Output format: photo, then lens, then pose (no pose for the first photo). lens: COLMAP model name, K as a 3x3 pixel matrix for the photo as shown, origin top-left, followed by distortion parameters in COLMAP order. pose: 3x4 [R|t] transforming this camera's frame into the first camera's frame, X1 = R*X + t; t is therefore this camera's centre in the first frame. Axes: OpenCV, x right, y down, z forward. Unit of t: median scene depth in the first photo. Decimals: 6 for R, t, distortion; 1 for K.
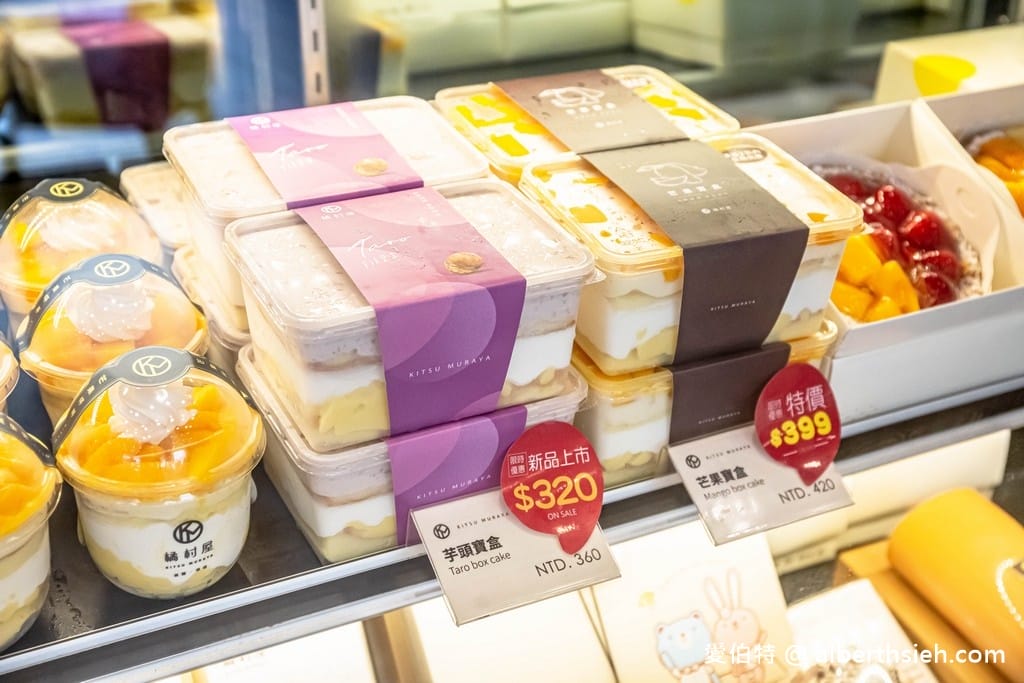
lens RADIAL K [[1538.2, 0, 513.5], [0, 1538.2, 342.8], [0, 0, 1]] dist [0.056512, 0.000000]
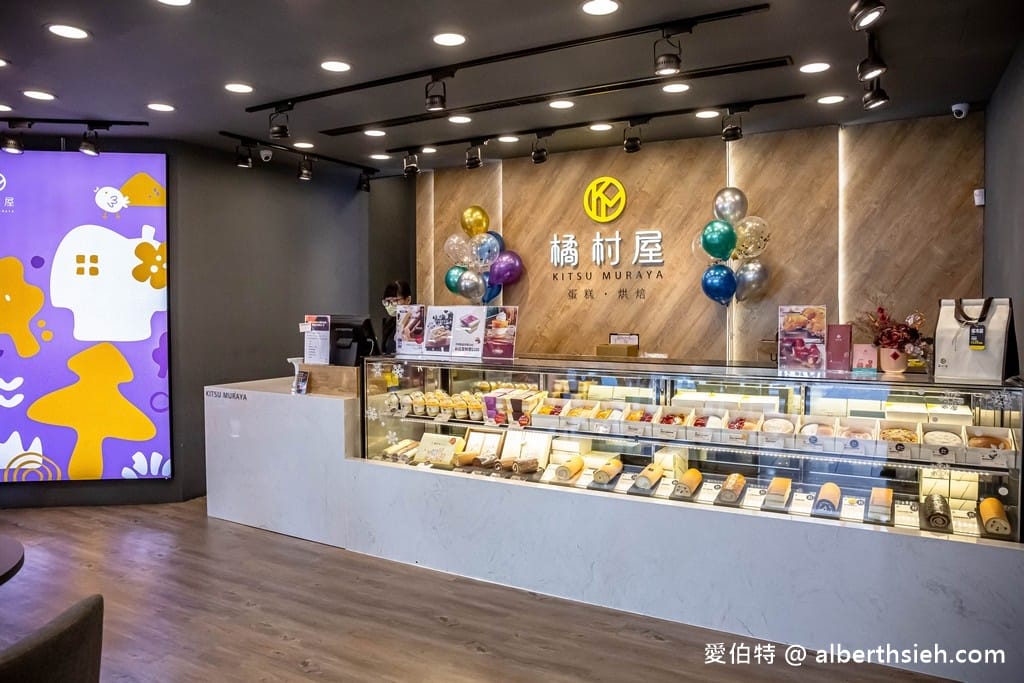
lens RADIAL K [[710.0, 0, 510.0], [0, 710.0, 339.9], [0, 0, 1]] dist [-0.062630, 0.013328]
pose [[0.531289, 0.032802, -0.846556, 4.334810], [-0.340666, 0.923176, -0.178027, 0.450151], [0.775680, 0.382976, 0.501647, -1.683113]]
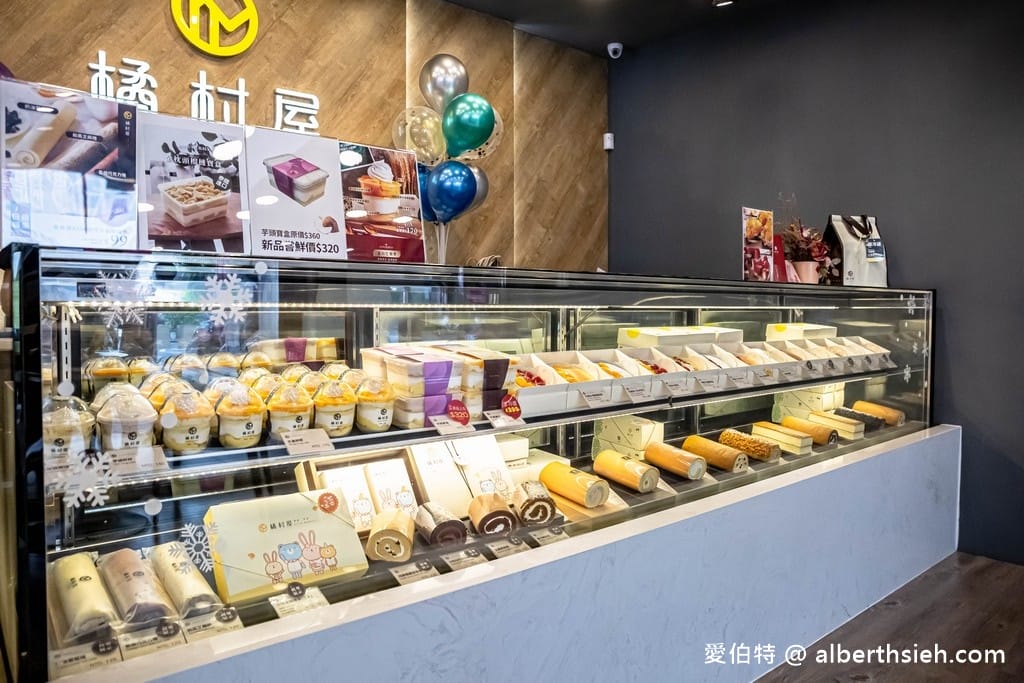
lens RADIAL K [[710.0, 0, 512.4], [0, 710.0, 336.0], [0, 0, 1]] dist [-0.062630, 0.013328]
pose [[0.978818, -0.014131, 0.204244, -0.240687], [0.089120, 0.927548, -0.362923, 0.654130], [-0.184317, 0.373437, 0.909160, -0.990448]]
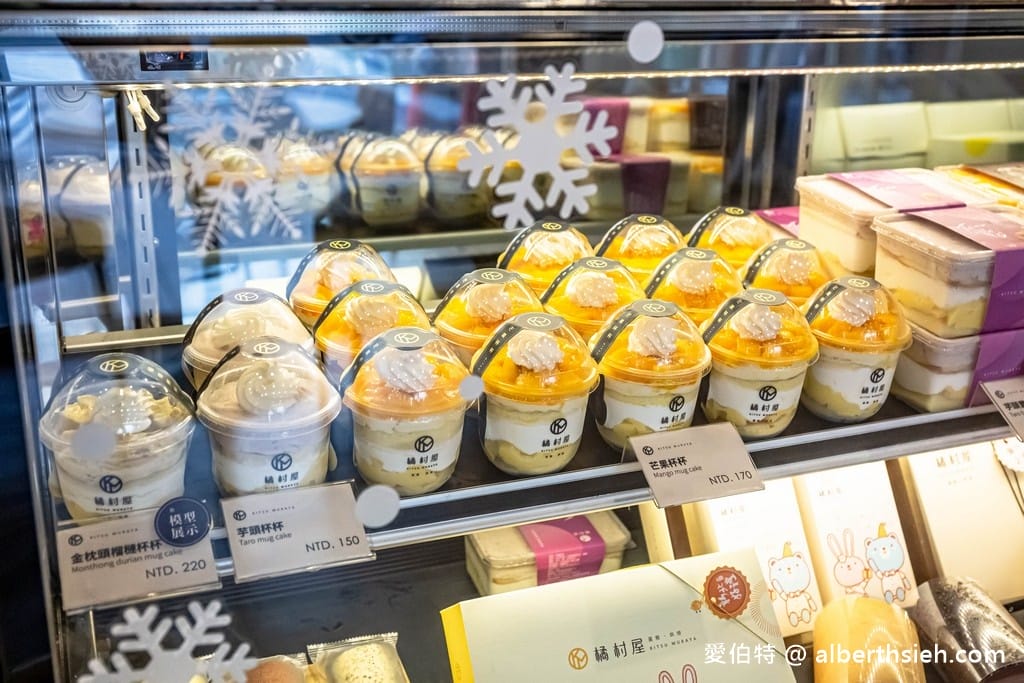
lens RADIAL K [[1205.5, 0, 507.8], [0, 1205.5, 340.5], [0, 0, 1]] dist [-0.048229, 0.000000]
pose [[0.993571, 0.035956, -0.107346, -0.445841], [-0.047942, 0.992635, -0.111257, 0.234681], [0.102555, 0.115688, 0.987977, -0.382369]]
